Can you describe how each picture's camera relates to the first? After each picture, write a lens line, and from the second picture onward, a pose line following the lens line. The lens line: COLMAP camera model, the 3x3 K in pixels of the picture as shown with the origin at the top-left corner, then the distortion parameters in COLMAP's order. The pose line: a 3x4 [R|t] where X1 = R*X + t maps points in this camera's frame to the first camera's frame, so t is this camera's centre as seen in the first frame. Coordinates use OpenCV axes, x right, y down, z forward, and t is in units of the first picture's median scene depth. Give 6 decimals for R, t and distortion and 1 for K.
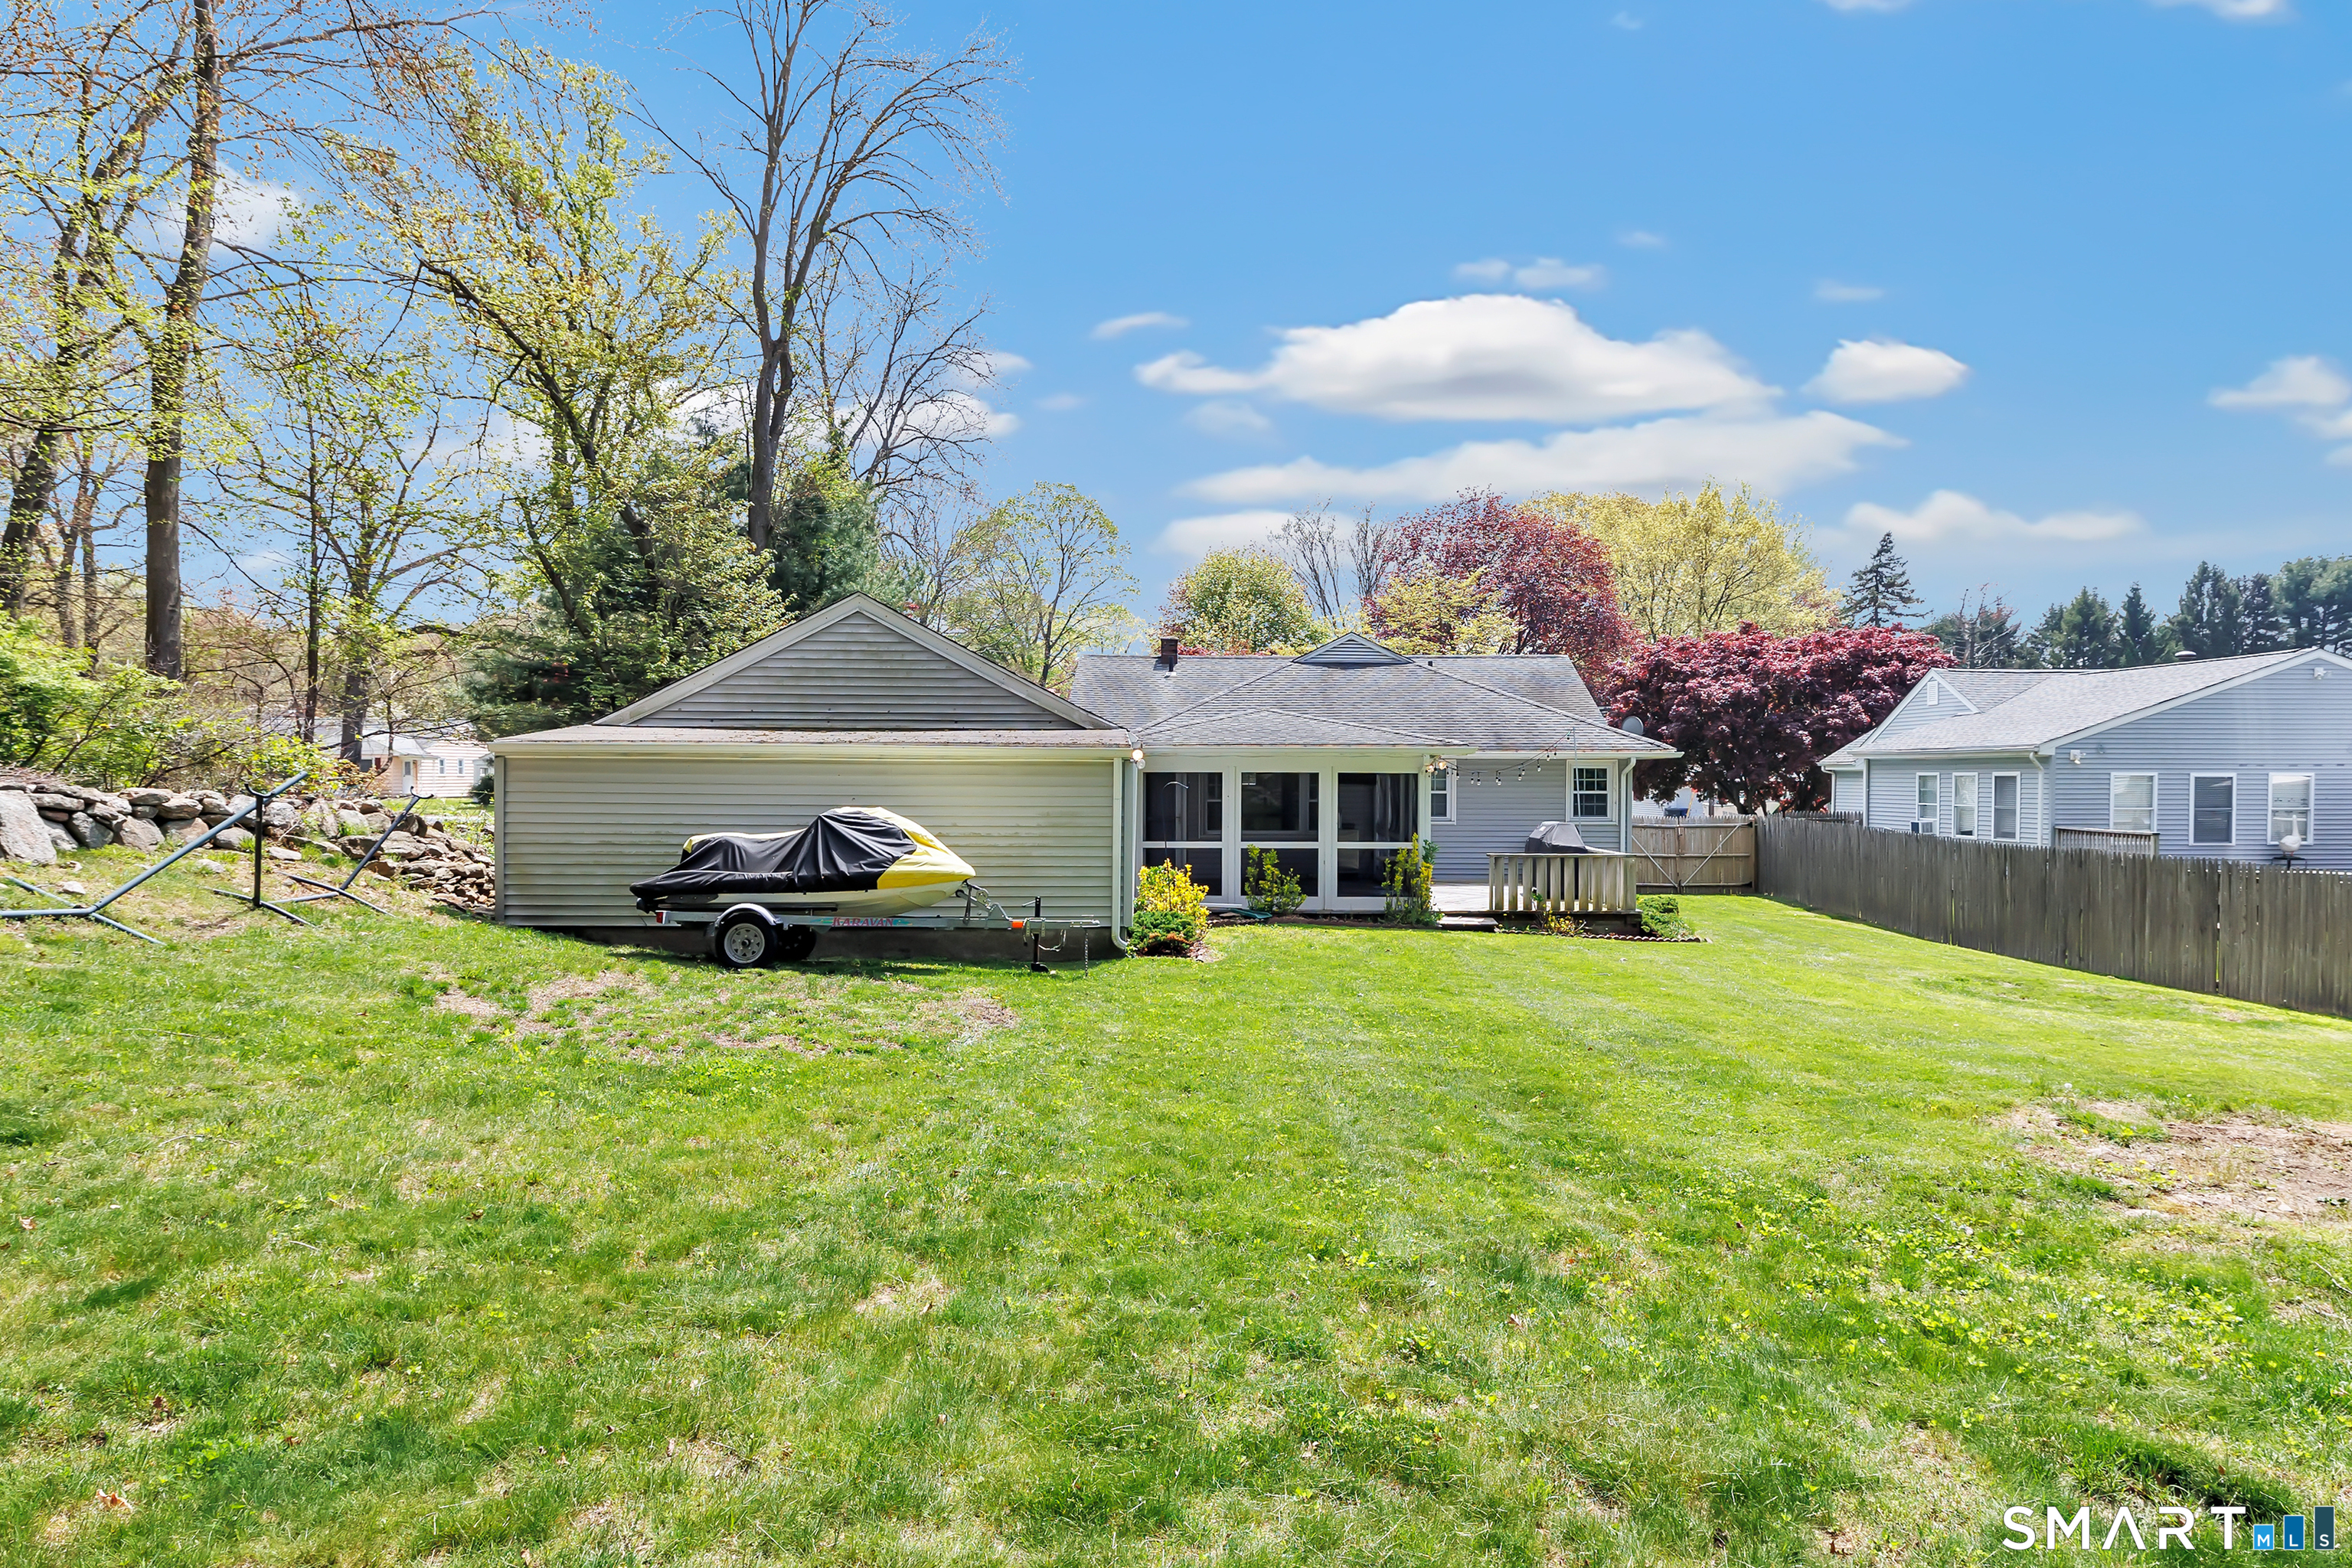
lens RADIAL K [[1202.1, 0, 1176.0], [0, 1202.1, 784.0], [0, 0, 1]] dist [0.001673, 0.000229]
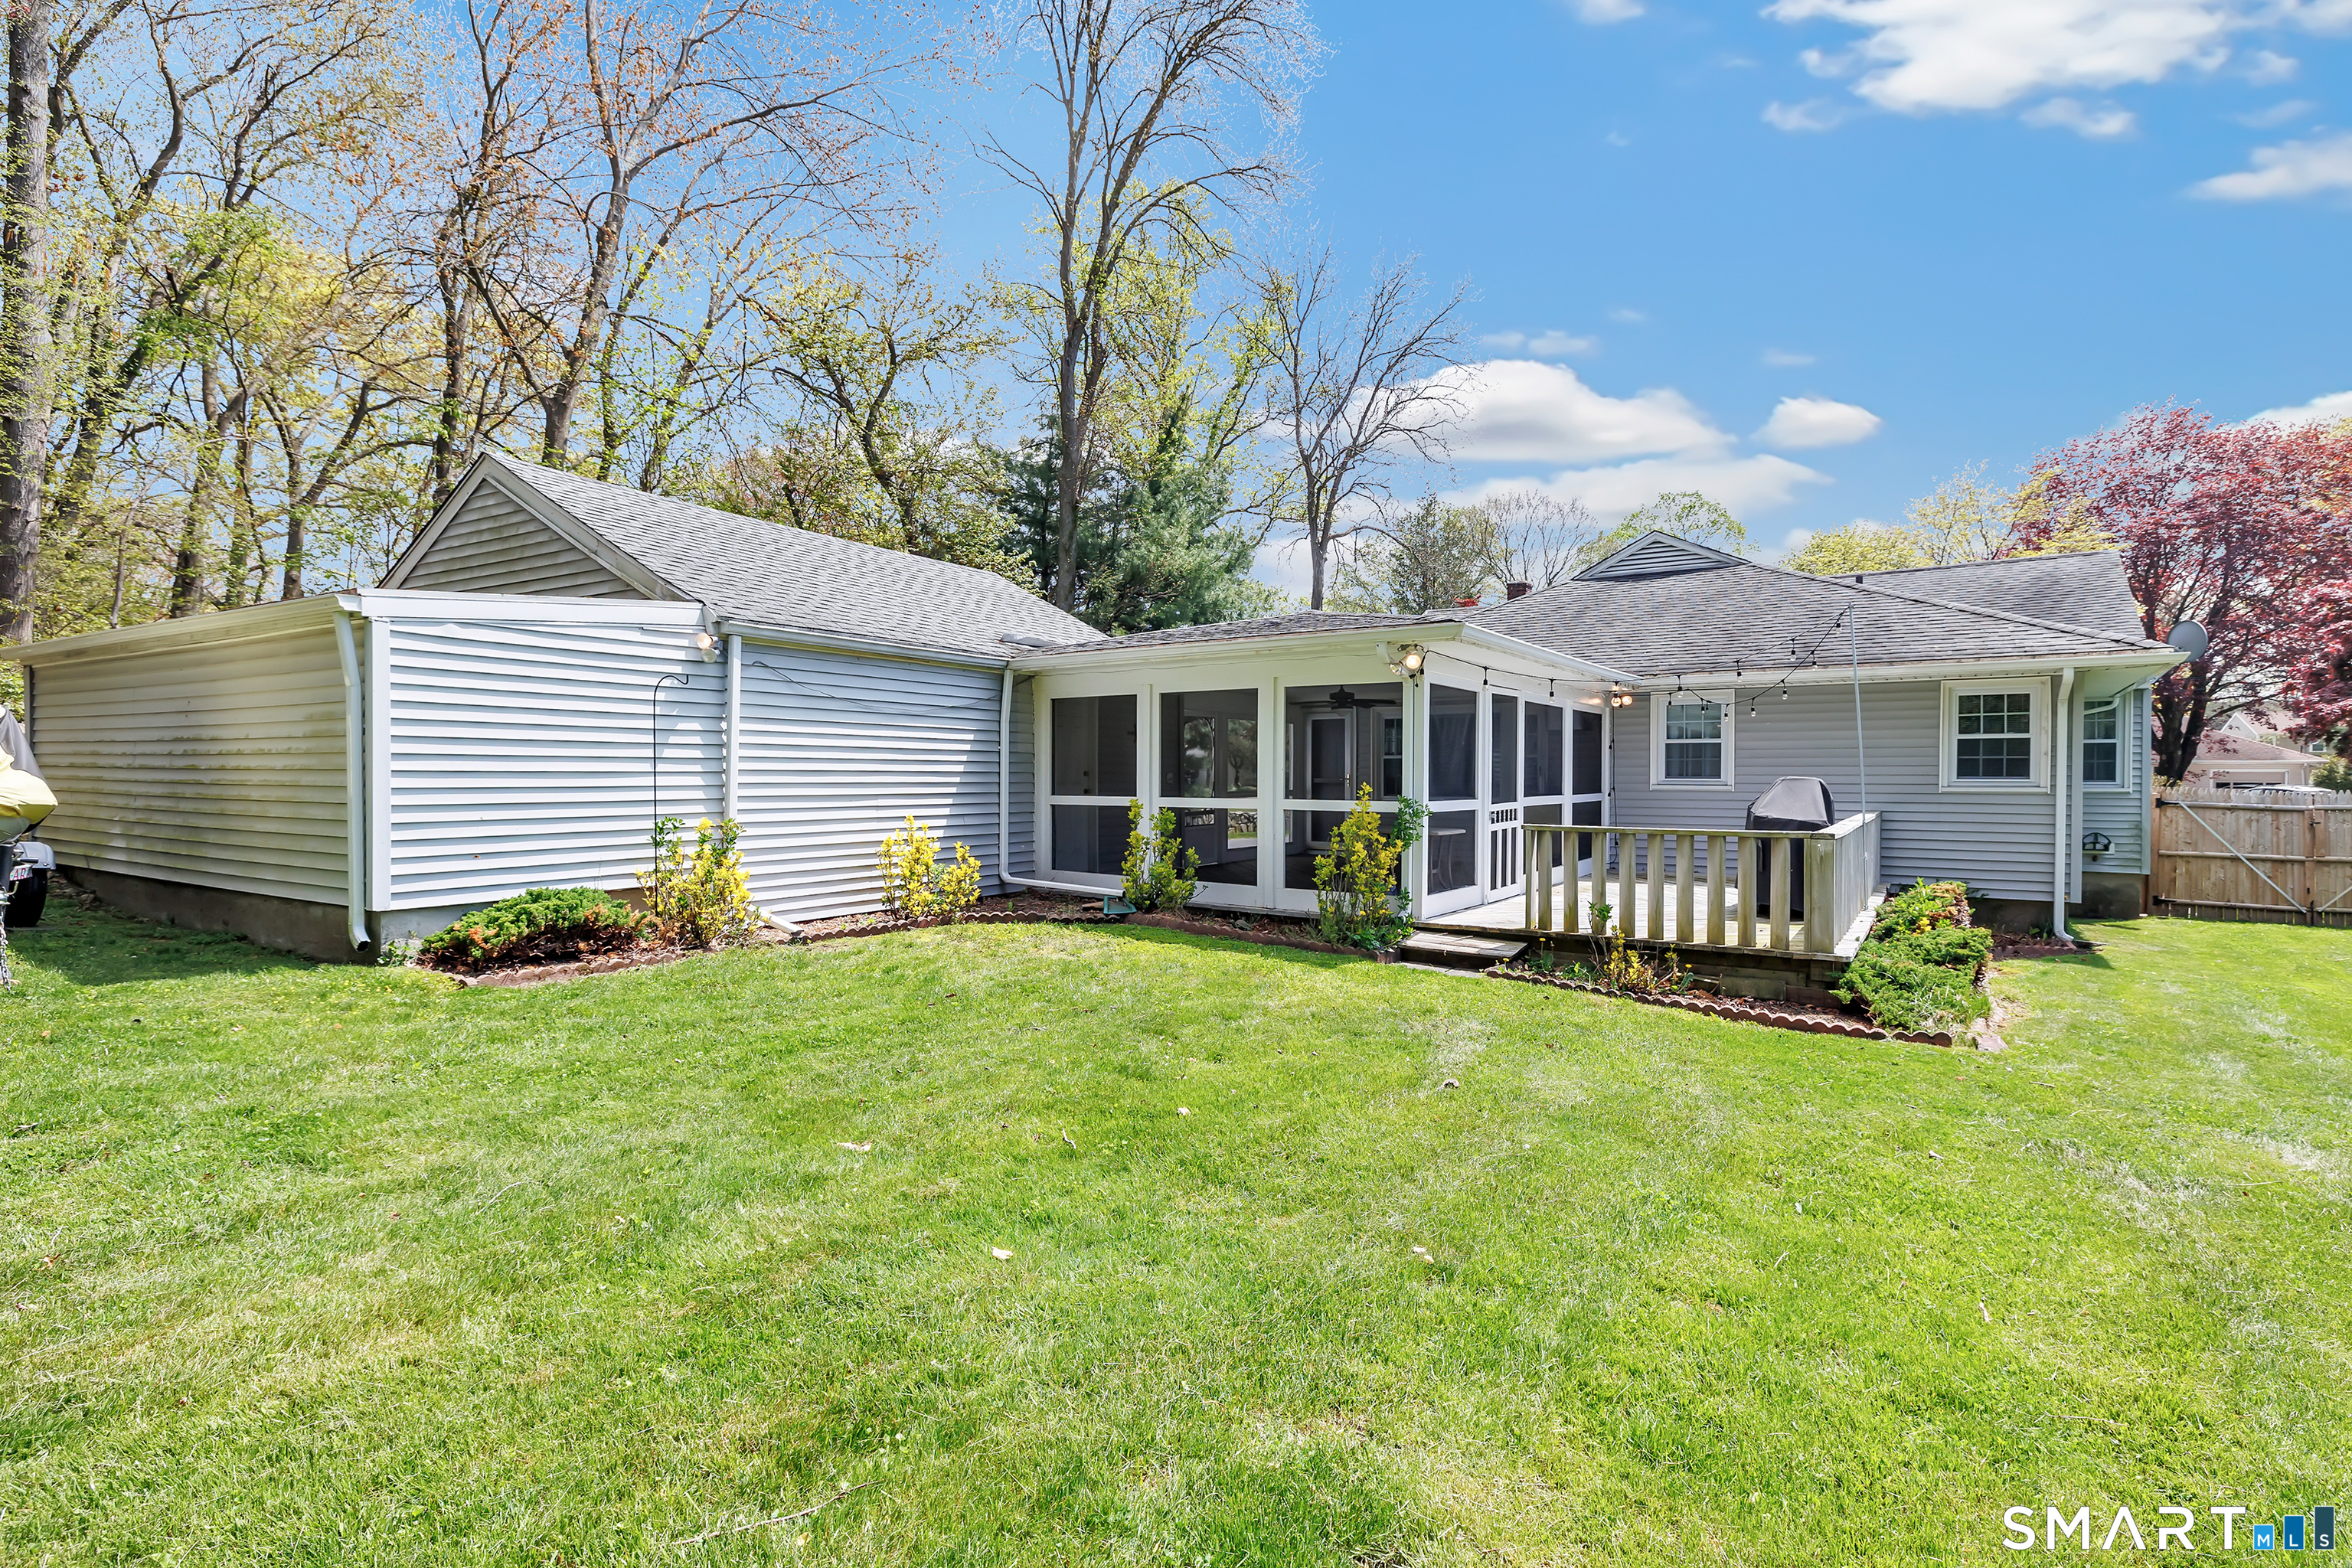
lens RADIAL K [[1047.9, 0, 1175.1], [0, 1047.9, 768.0], [0, 0, 1]] dist [-0.001585, -0.000085]
pose [[0.861938, -0.000822, -0.507013, 0.270785], [-0.002124, 0.999984, -0.005231, 0.026538], [0.507010, 0.005586, 0.861922, 0.383403]]
